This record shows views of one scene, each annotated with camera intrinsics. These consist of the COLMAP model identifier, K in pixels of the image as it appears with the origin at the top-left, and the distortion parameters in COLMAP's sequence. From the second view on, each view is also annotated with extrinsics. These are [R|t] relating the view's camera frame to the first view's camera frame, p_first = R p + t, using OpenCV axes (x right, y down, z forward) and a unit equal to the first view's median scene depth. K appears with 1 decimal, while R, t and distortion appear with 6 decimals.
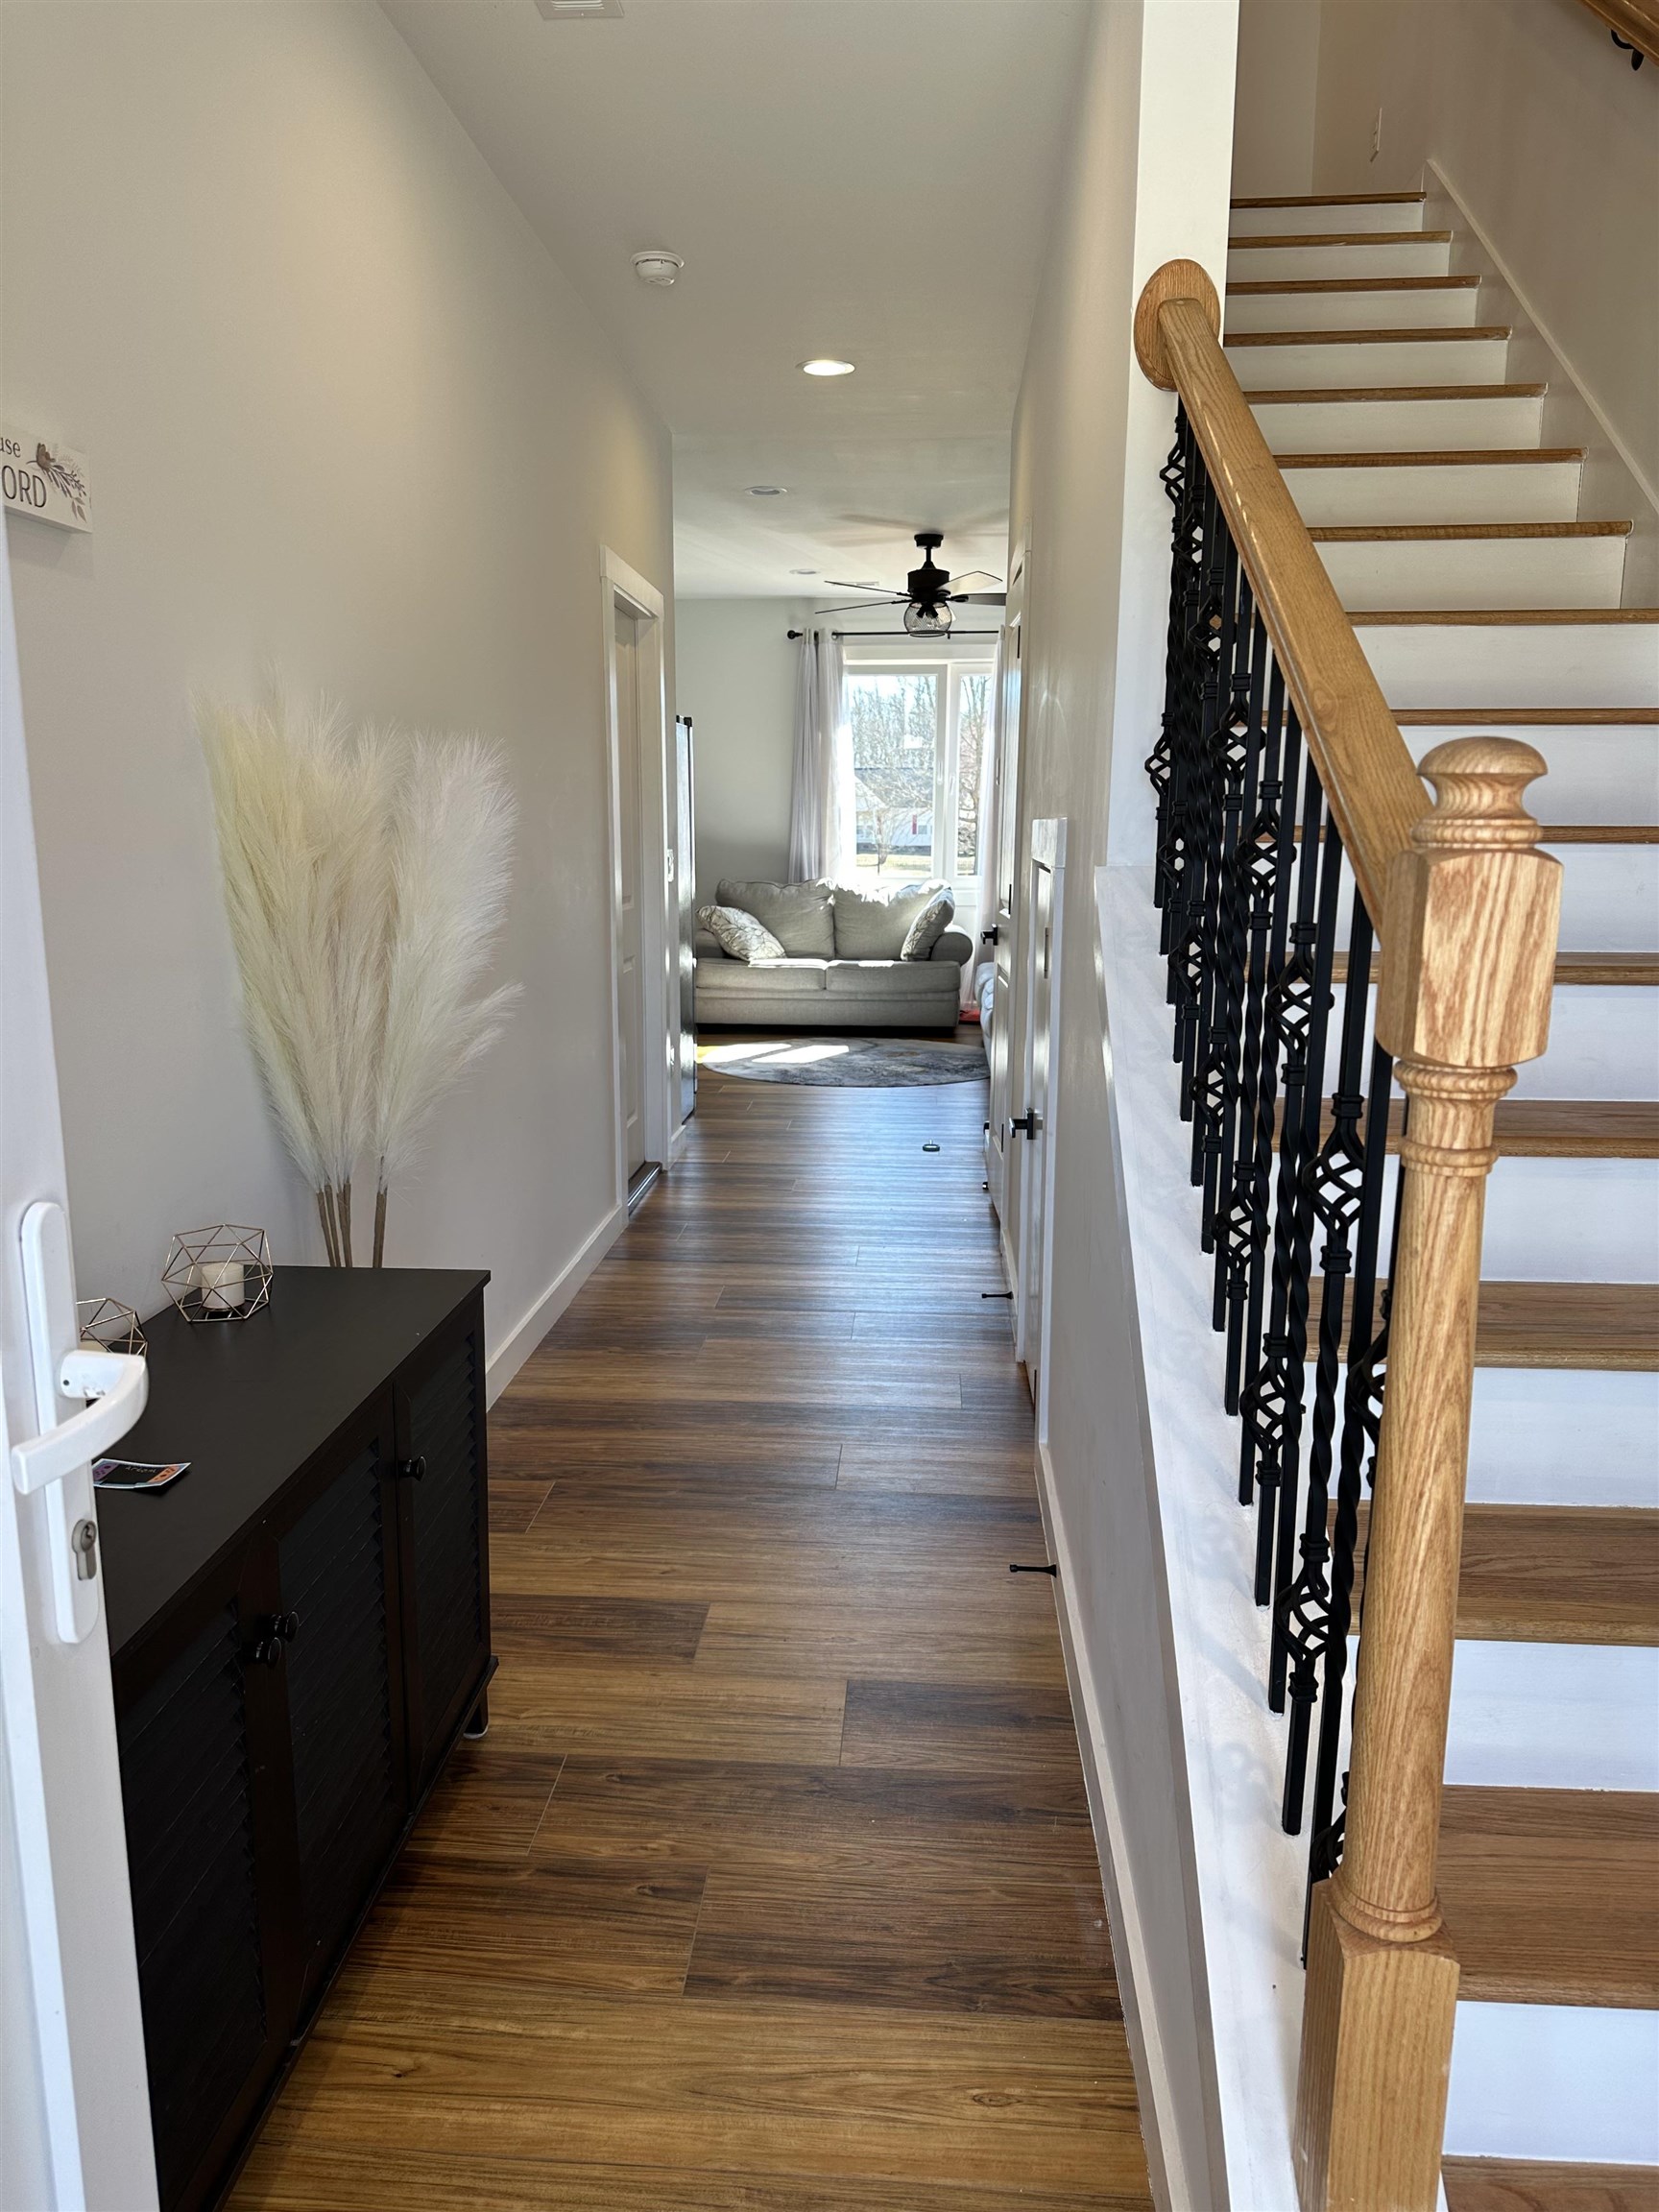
lens RADIAL K [[1513.6, 0, 829.5], [0, 1513.6, 1106.0], [0, 0, 1]] dist [0.108651, -0.146866]
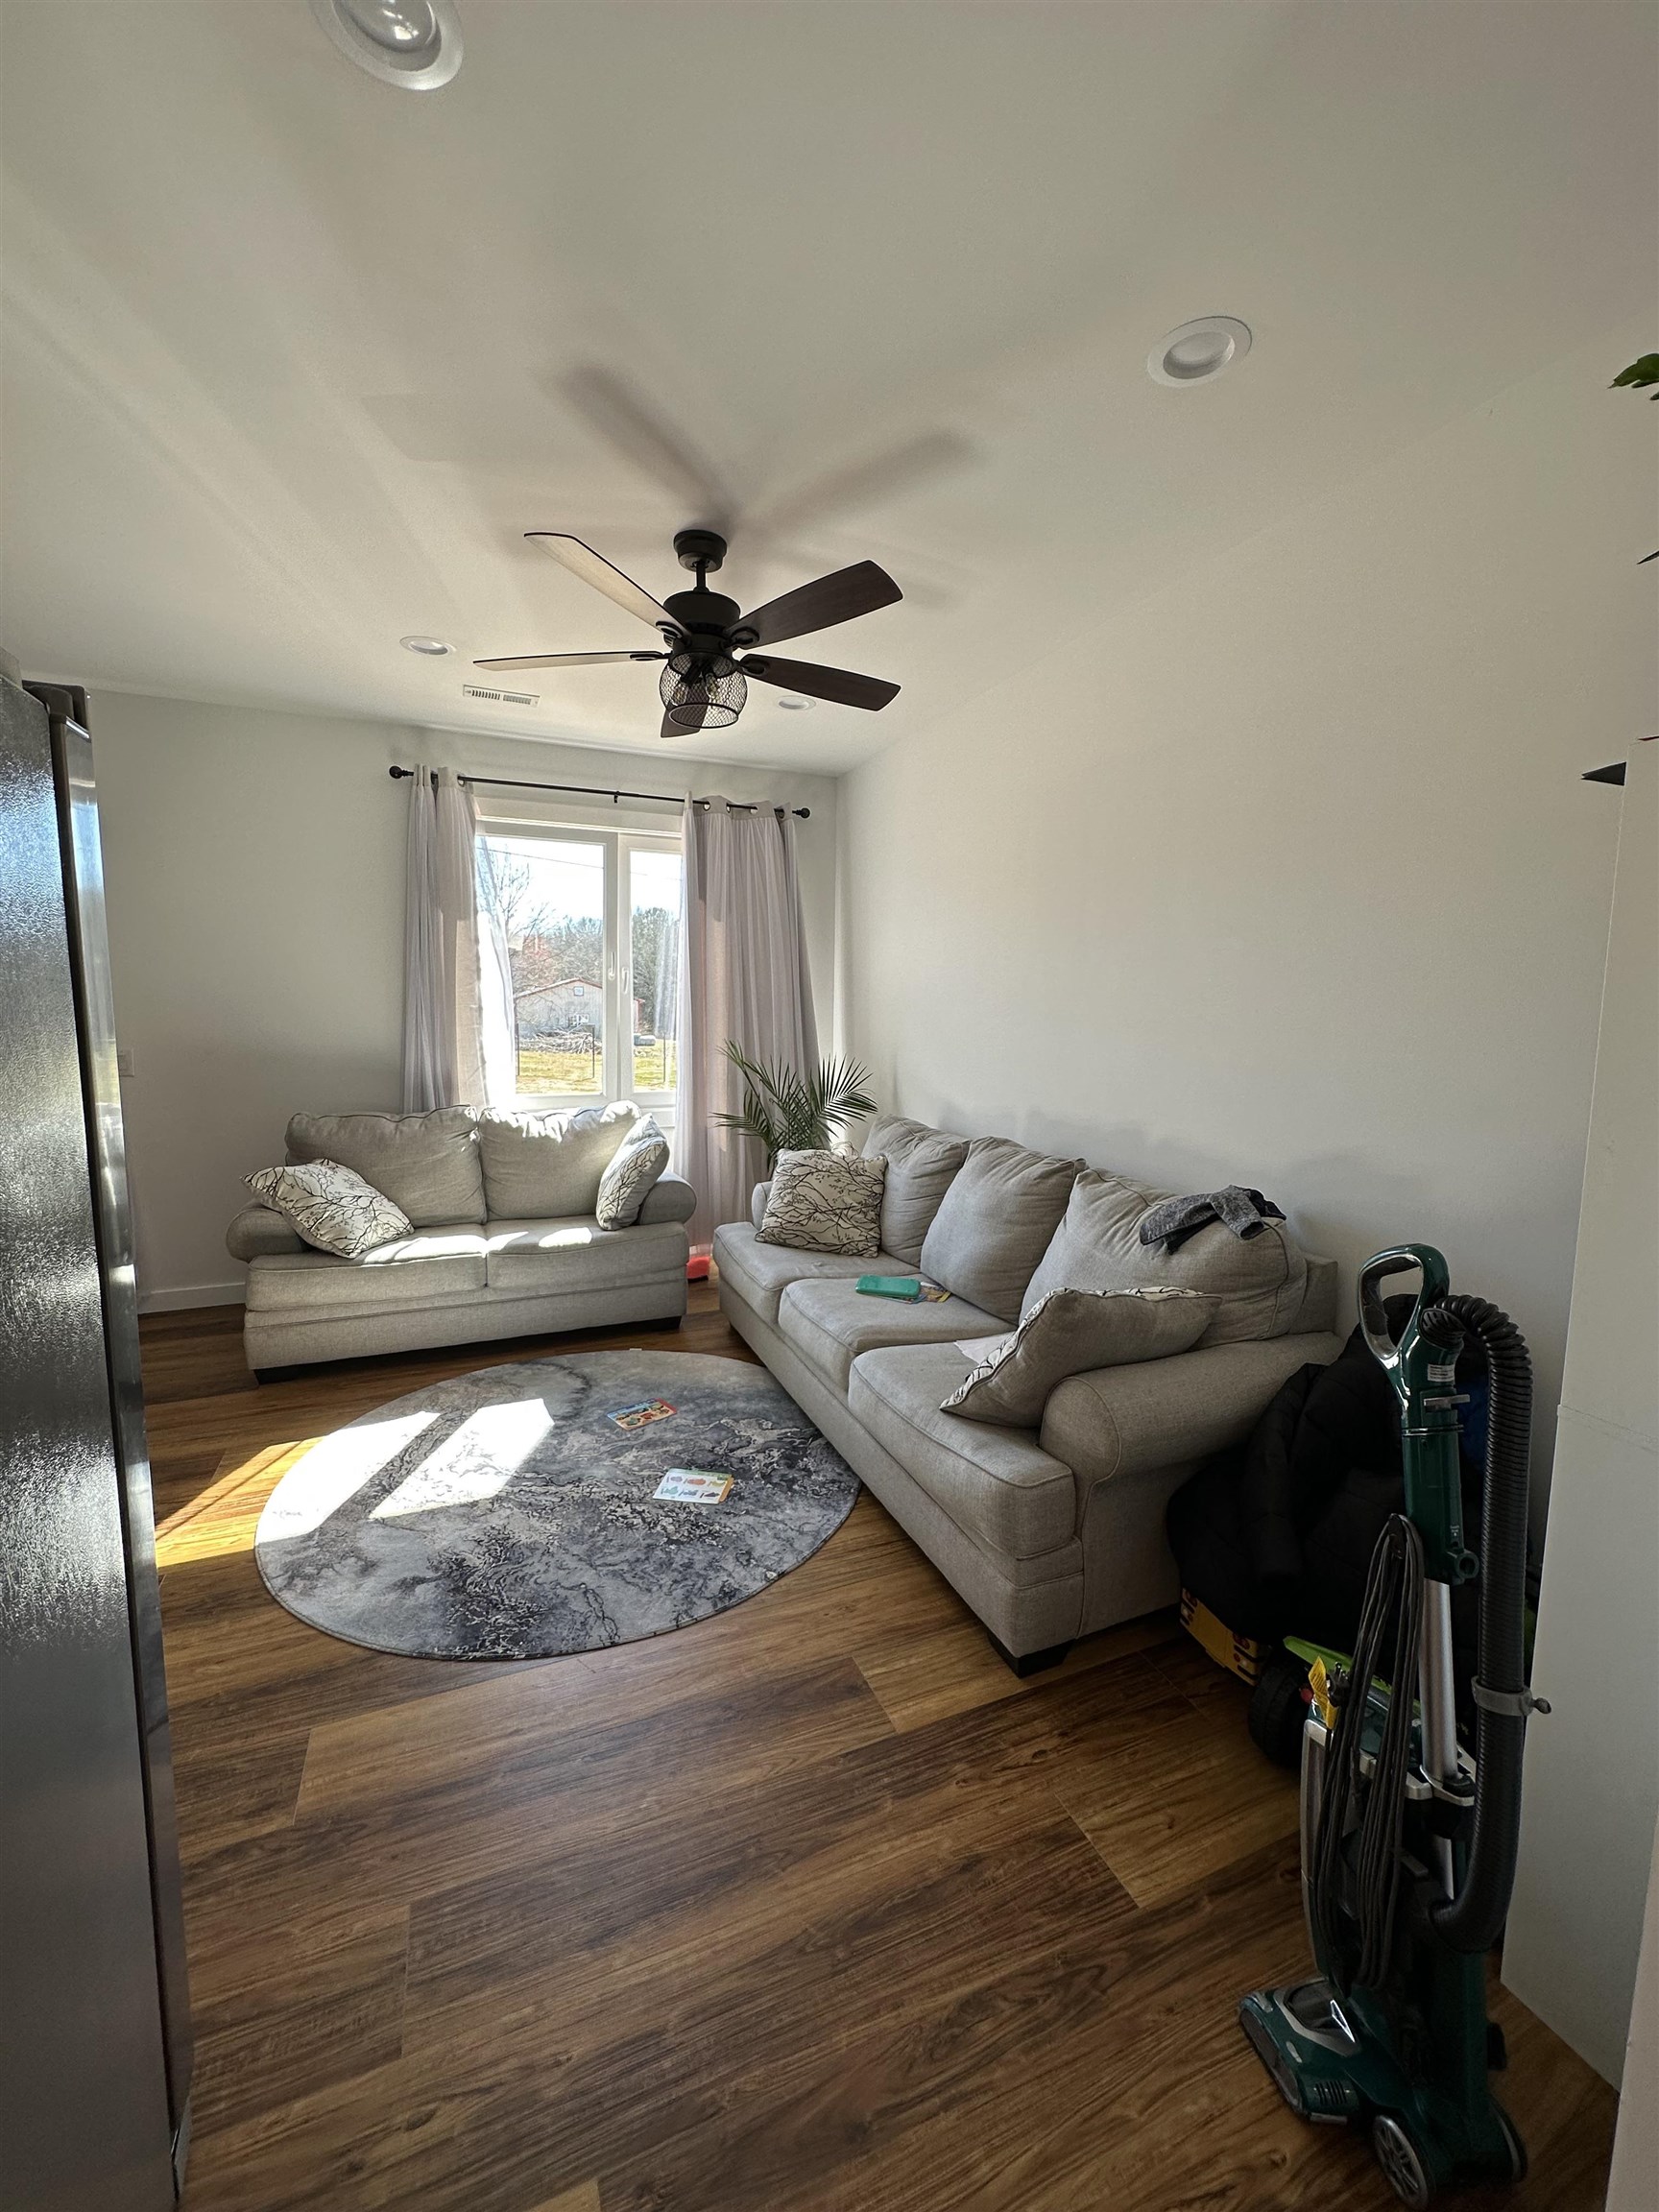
lens RADIAL K [[882.7, 0, 831.5], [0, 882.7, 1099.7], [0, 0, 1]] dist [-0.001002, 0.000635]
pose [[0.892638, -0.042446, 0.448772, -0.051822], [0.075535, 0.995565, -0.056082, -0.173626], [-0.444401, 0.083959, 0.891885, 0.824000]]
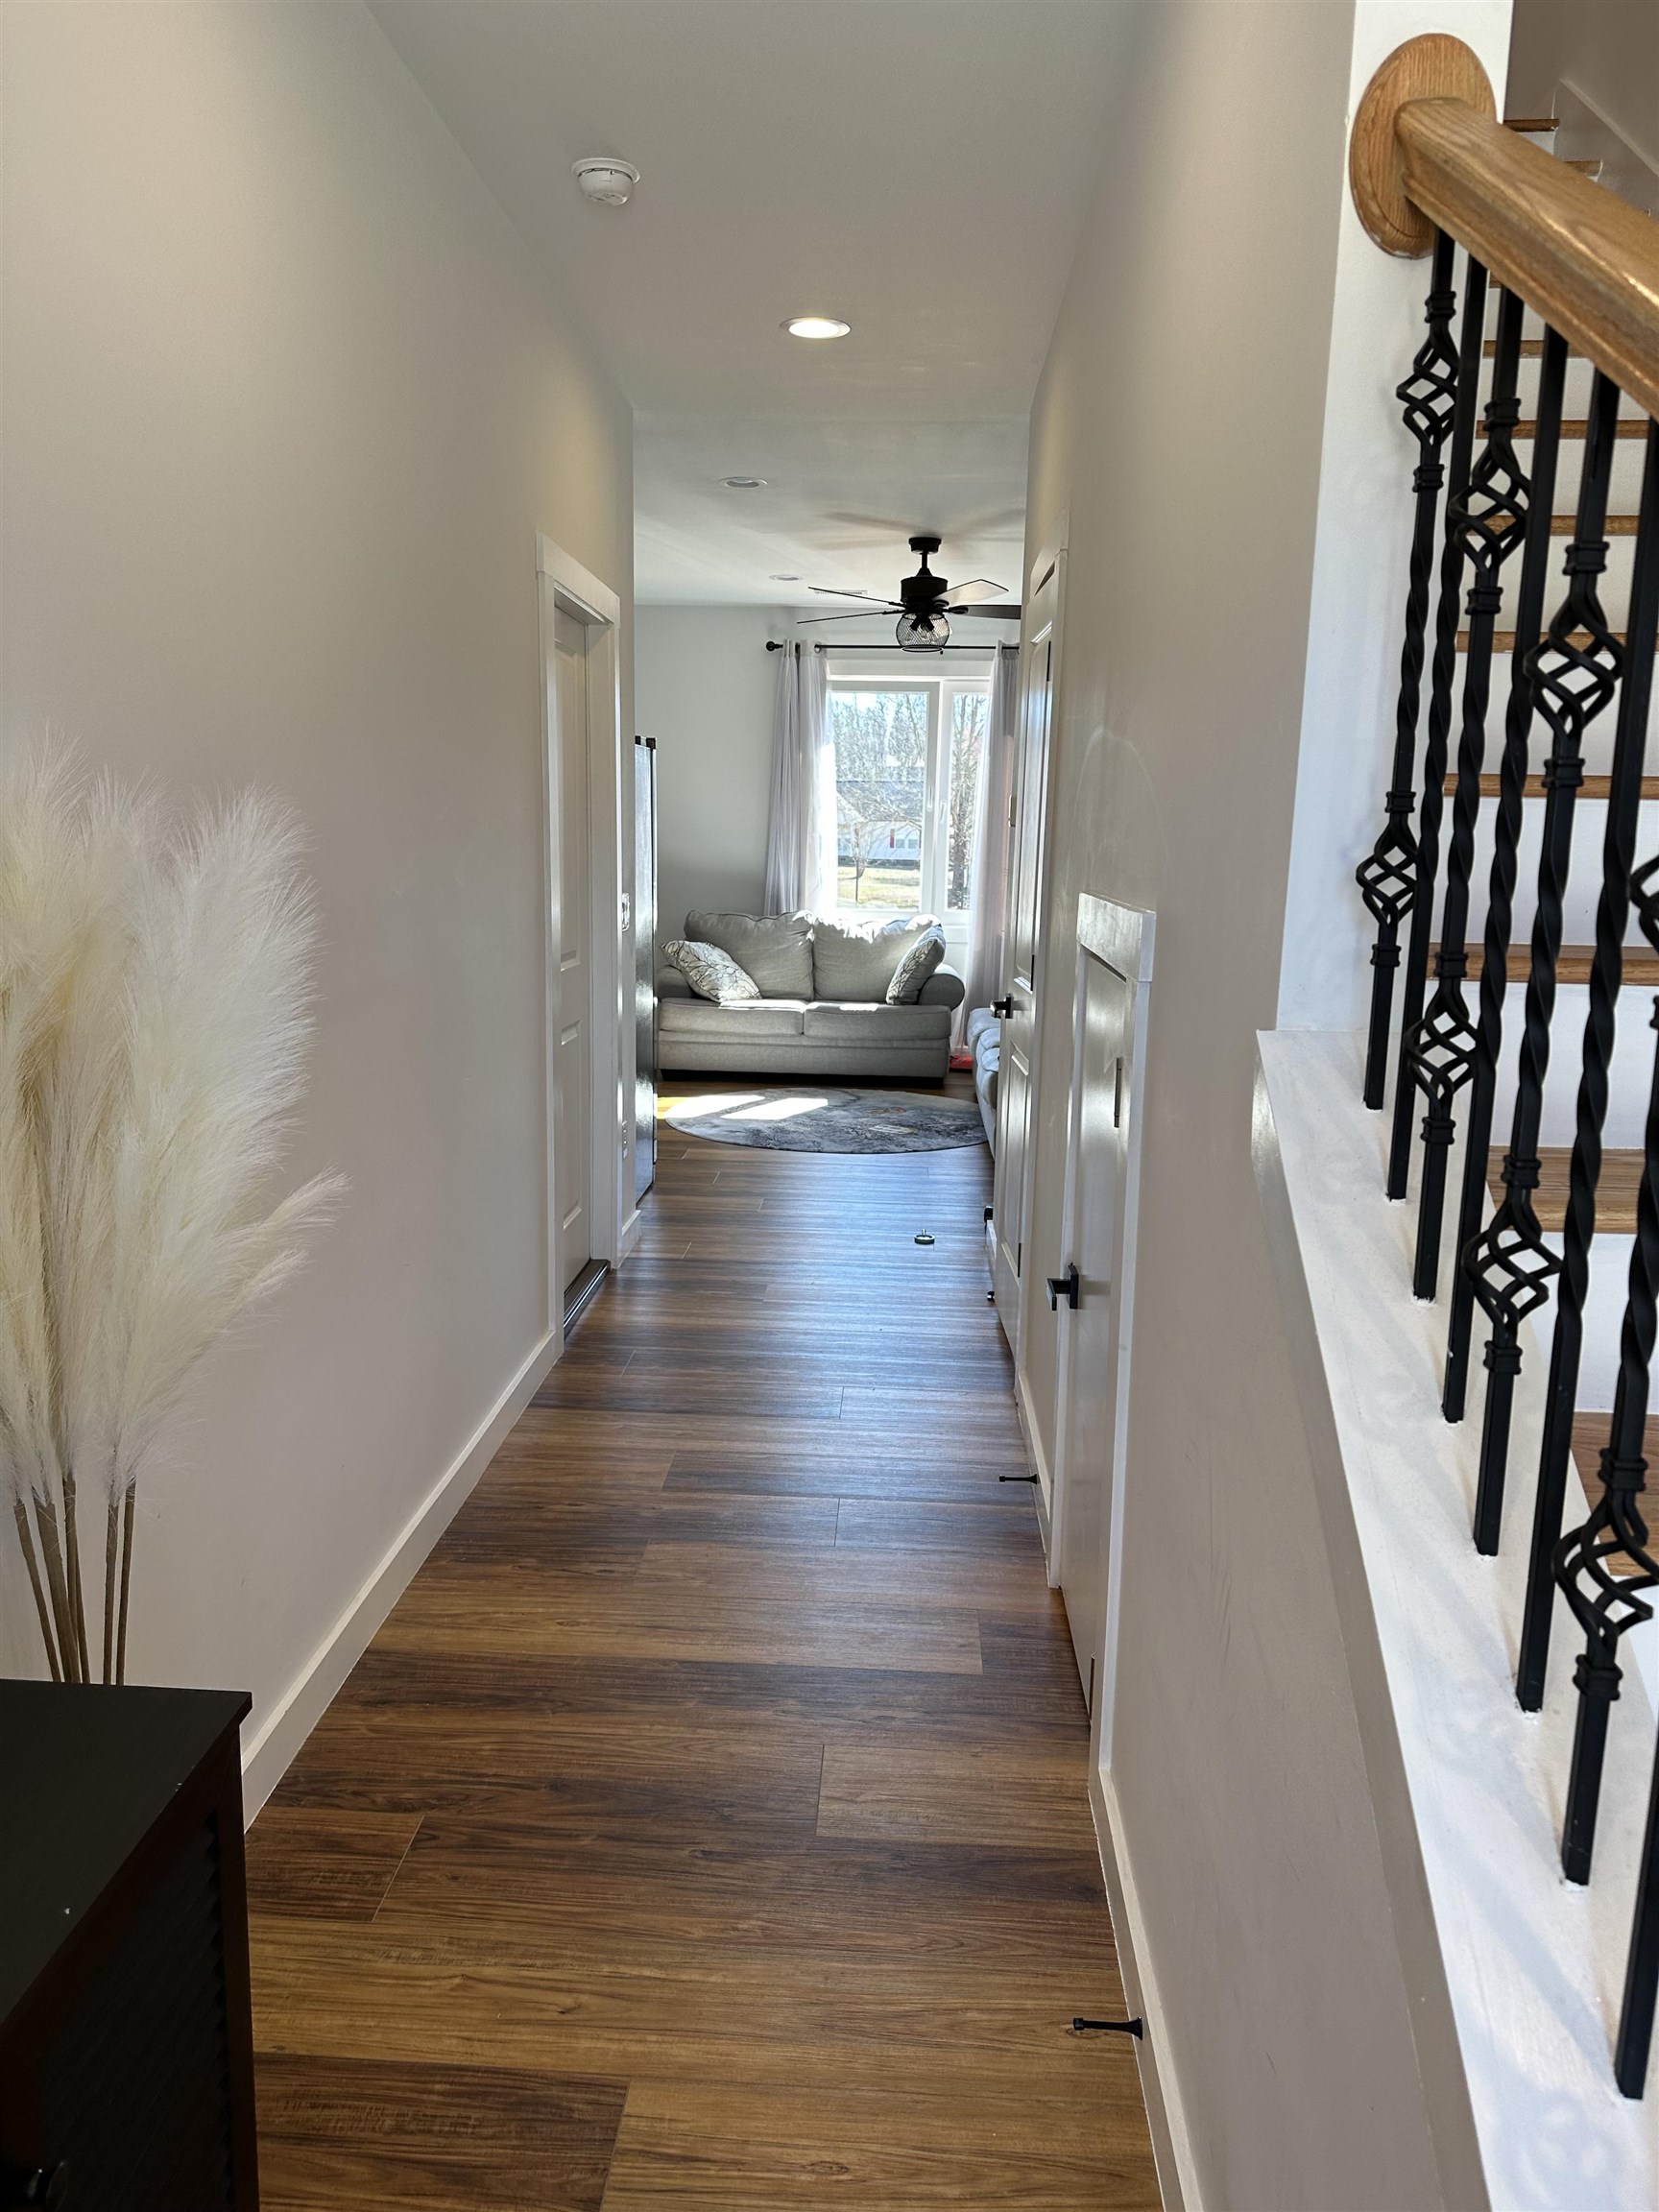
lens RADIAL K [[1513.6, 0, 829.5], [0, 1513.6, 1106.0], [0, 0, 1]] dist [0.108651, -0.146866]
pose [[0.999769, 0.012772, 0.017302, -0.002822], [-0.012645, 0.999892, -0.007426, -0.038050], [-0.017395, 0.007205, 0.999823, 0.122696]]
